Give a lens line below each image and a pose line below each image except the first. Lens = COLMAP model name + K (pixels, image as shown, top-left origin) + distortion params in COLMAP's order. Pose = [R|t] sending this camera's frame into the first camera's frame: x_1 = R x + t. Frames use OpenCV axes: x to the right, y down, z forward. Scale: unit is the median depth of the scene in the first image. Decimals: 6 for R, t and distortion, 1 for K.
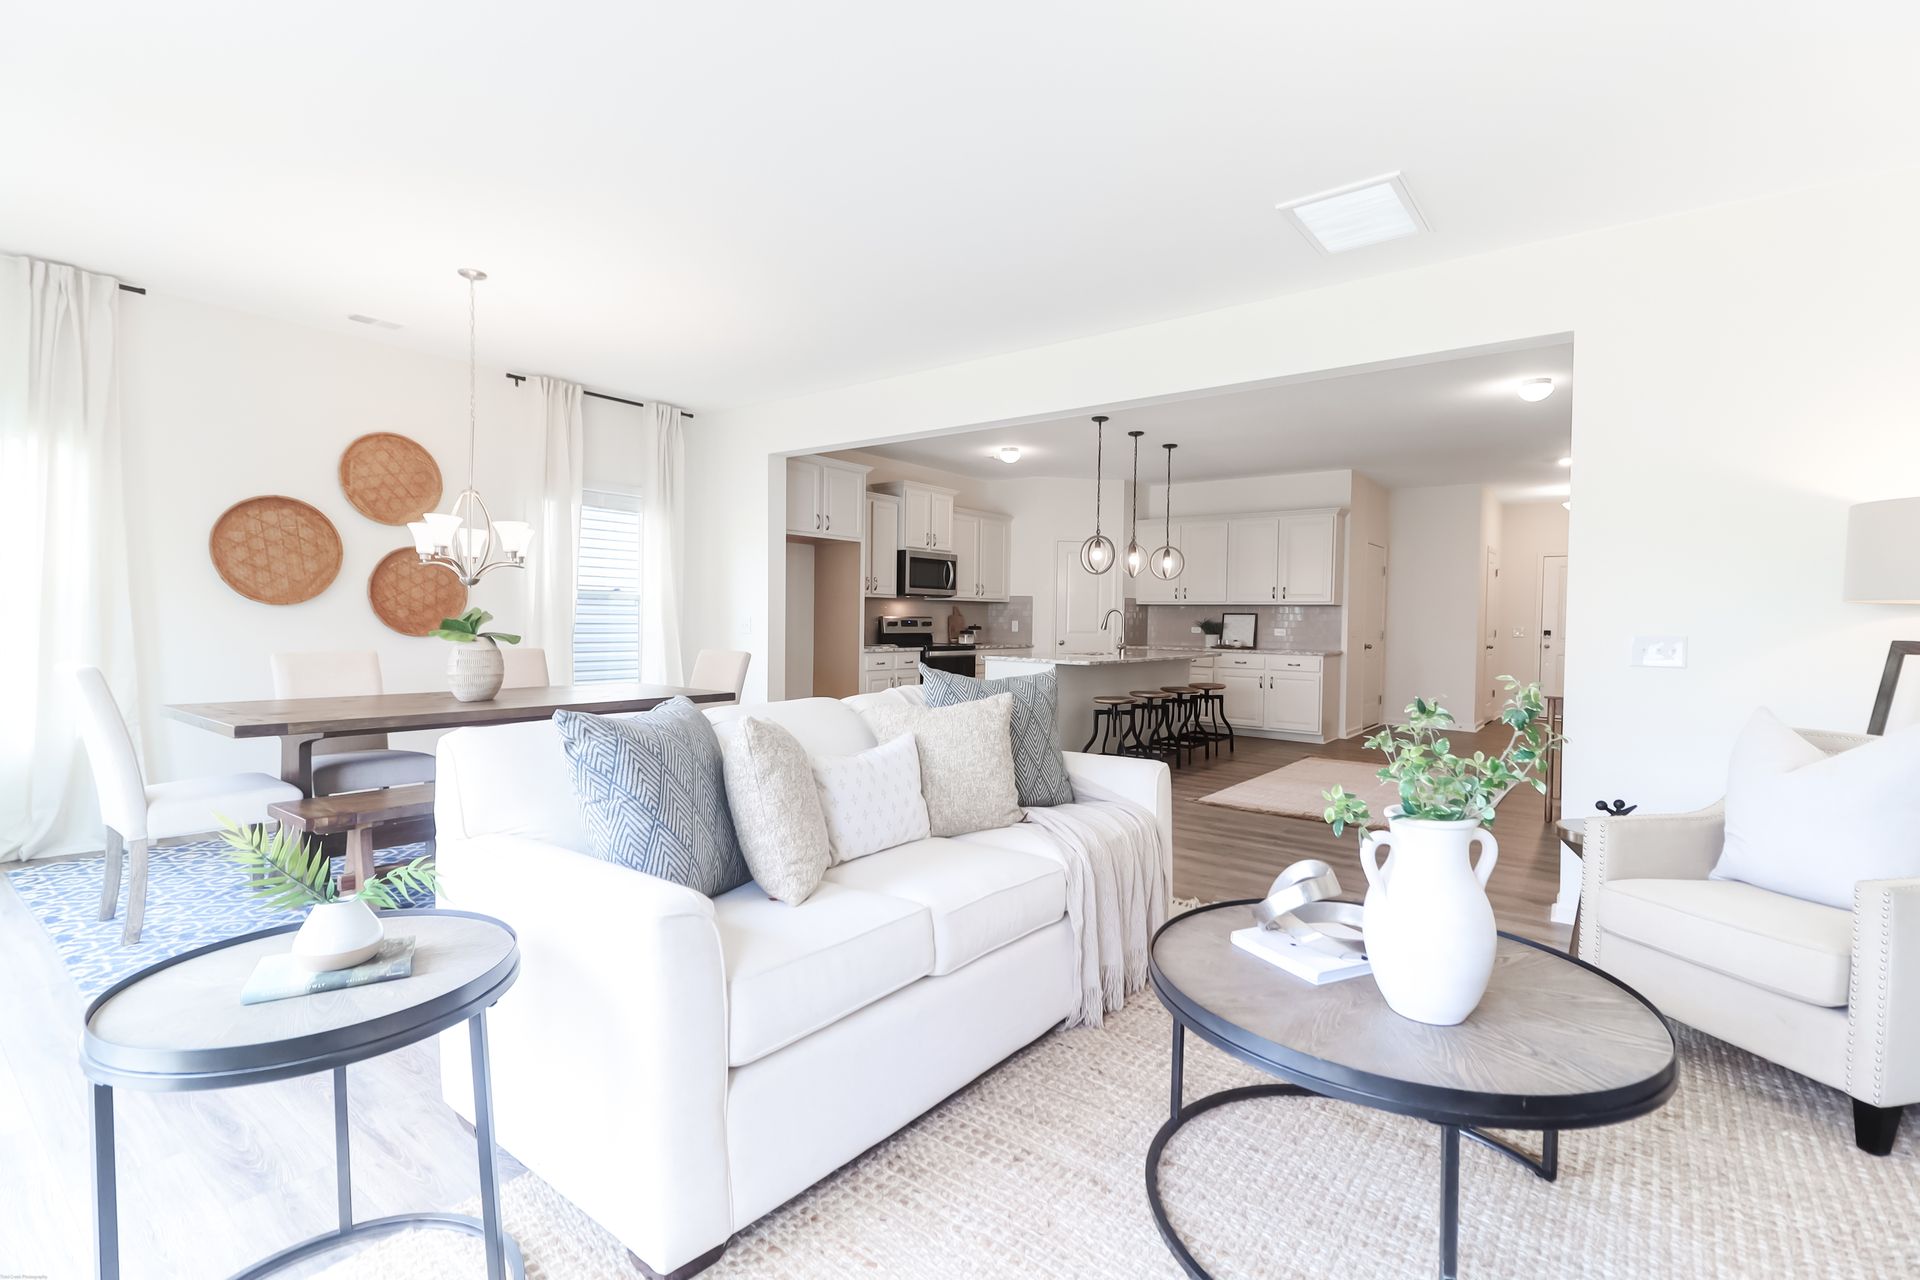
lens RADIAL K [[880.7, 0, 956.2], [0, 880.7, 643.7], [0, 0, 1]] dist [0.019845, -0.013784]
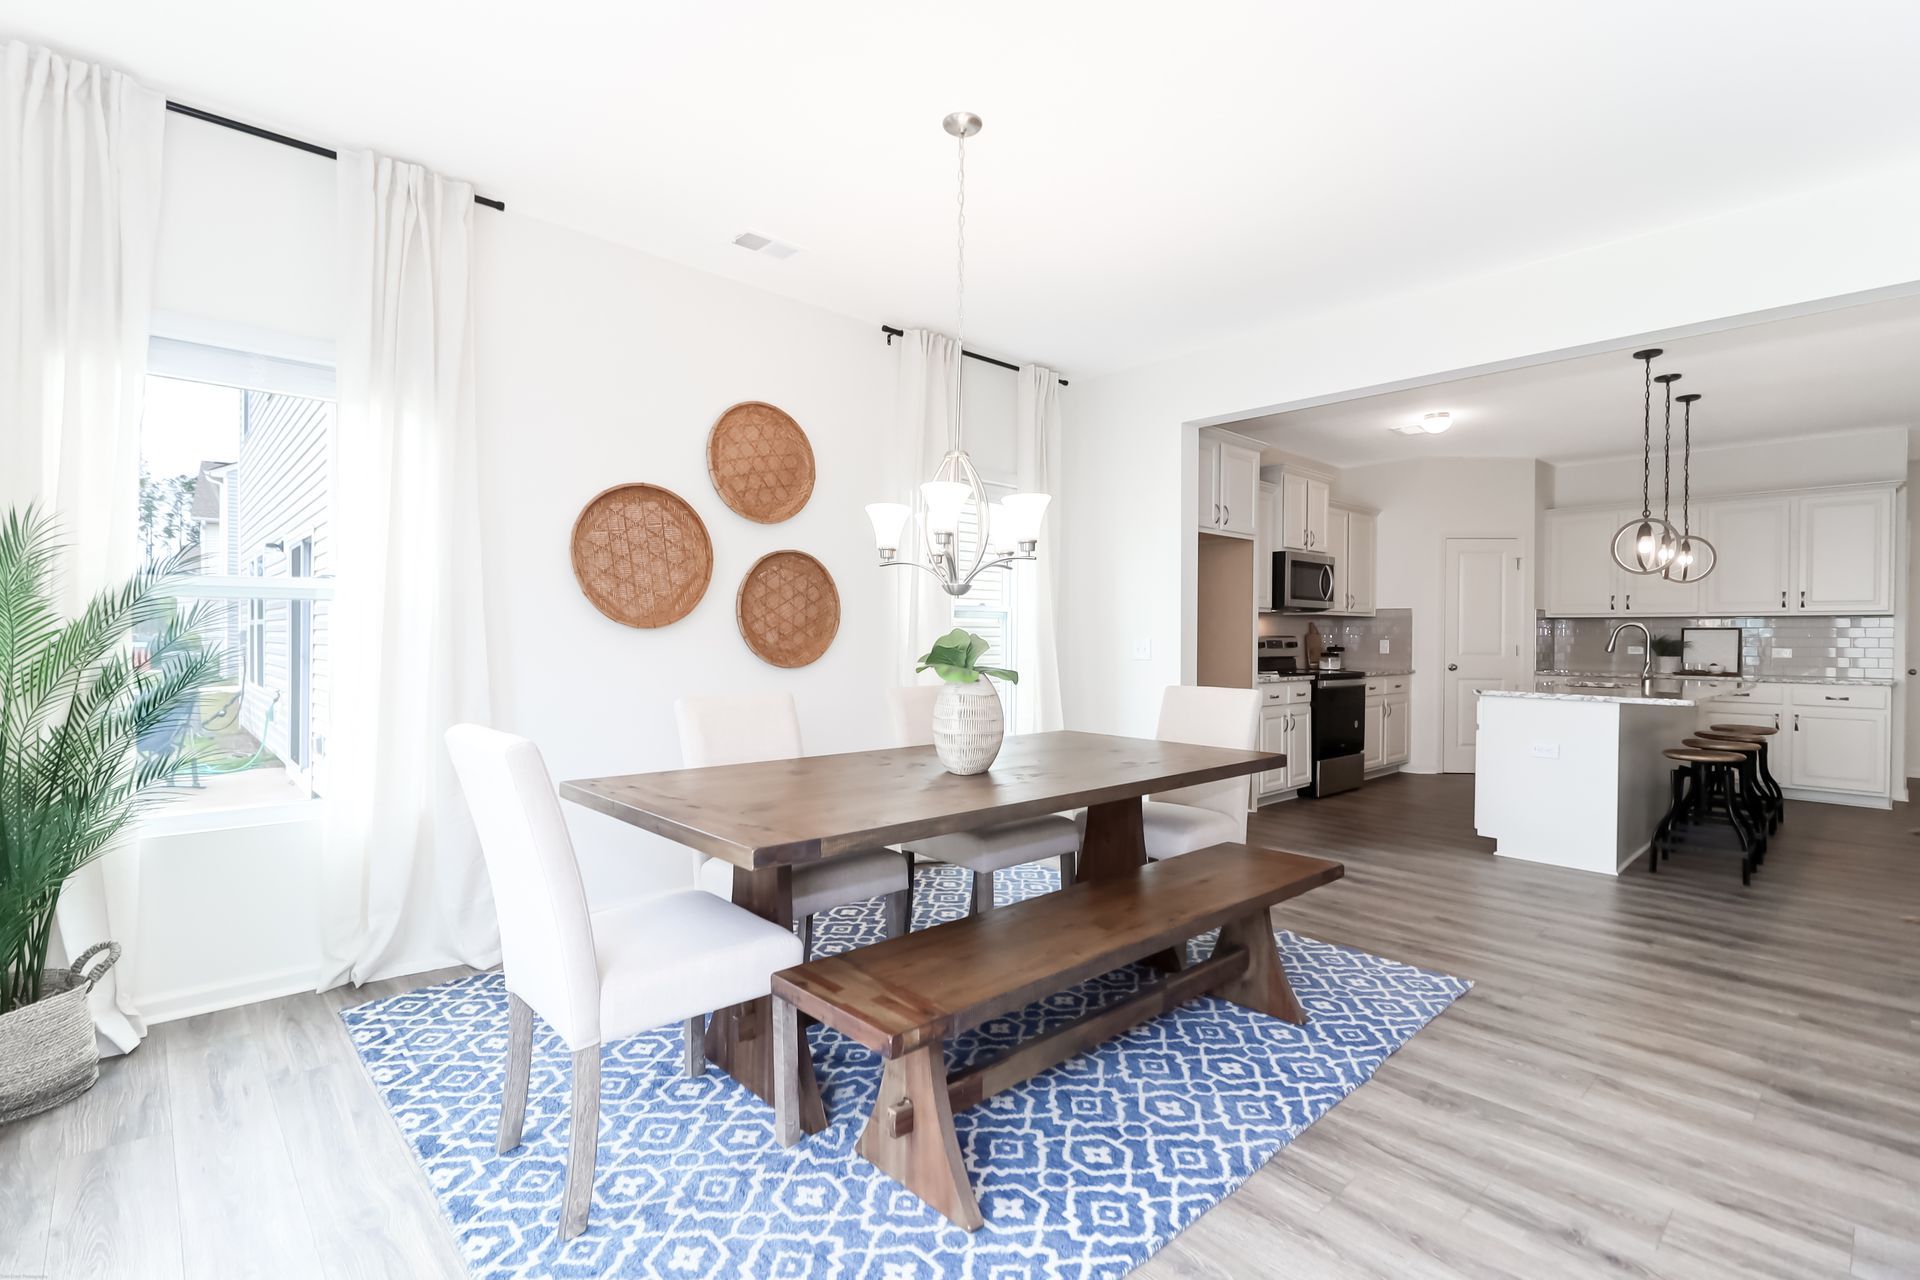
lens RADIAL K [[880.7, 0, 956.2], [0, 880.7, 643.7], [0, 0, 1]] dist [0.019845, -0.013784]
pose [[0.986513, -0.006783, -0.163543, -0.228023], [0.003299, 0.999762, -0.021566, -0.008198], [0.163650, 0.020735, 0.986301, 0.182438]]
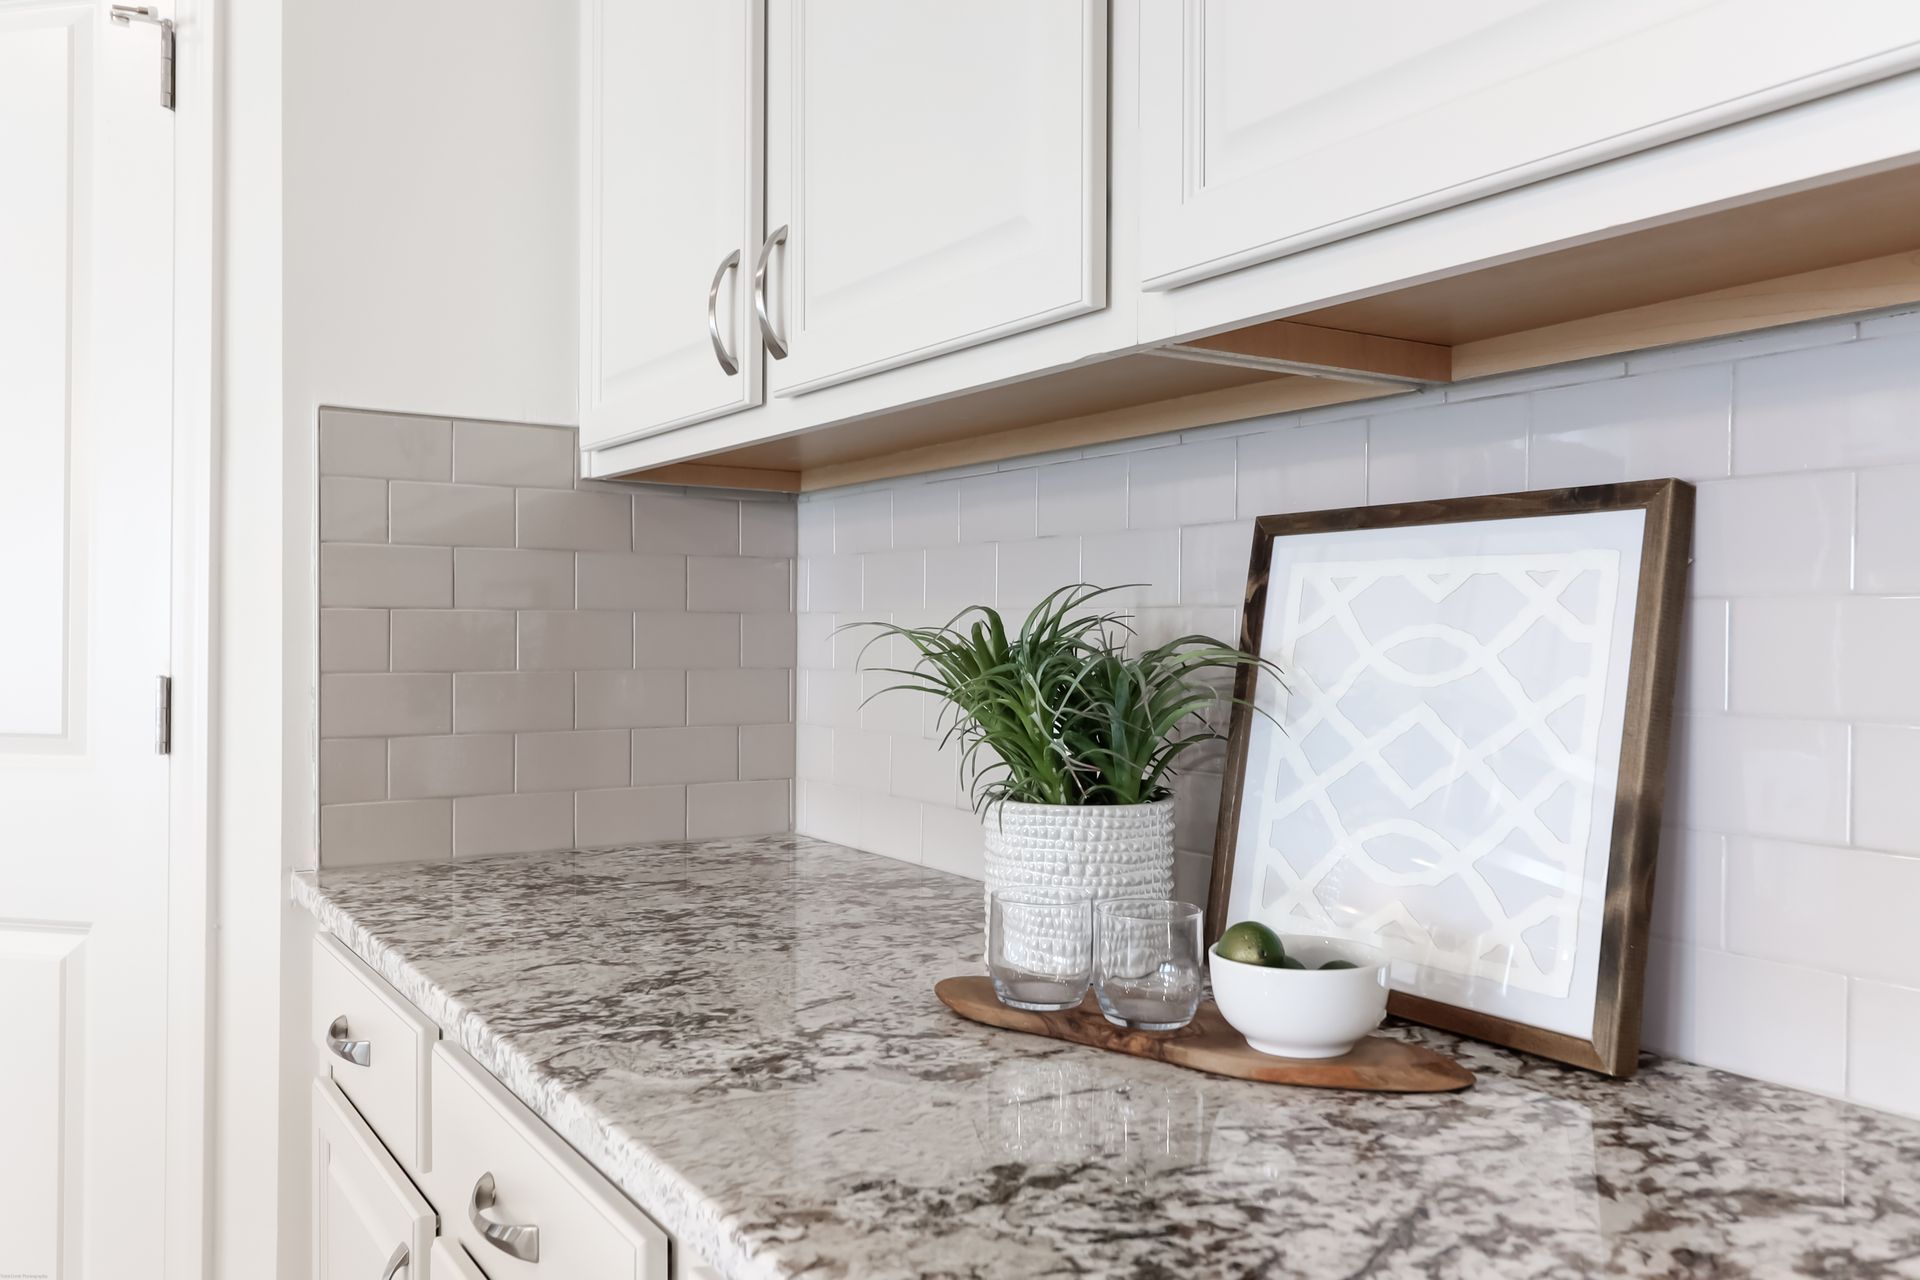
lens RADIAL K [[1505.9, 0, 960.0], [0, 1505.9, 640.0], [0, 0, 1]] dist [-0.001328, -0.003246]
pose [[0.943194, -0.009163, -0.332117, 0.392382], [0.000365, 0.999648, -0.026542, -0.025060], [0.332243, 0.024913, 0.942865, 1.057984]]
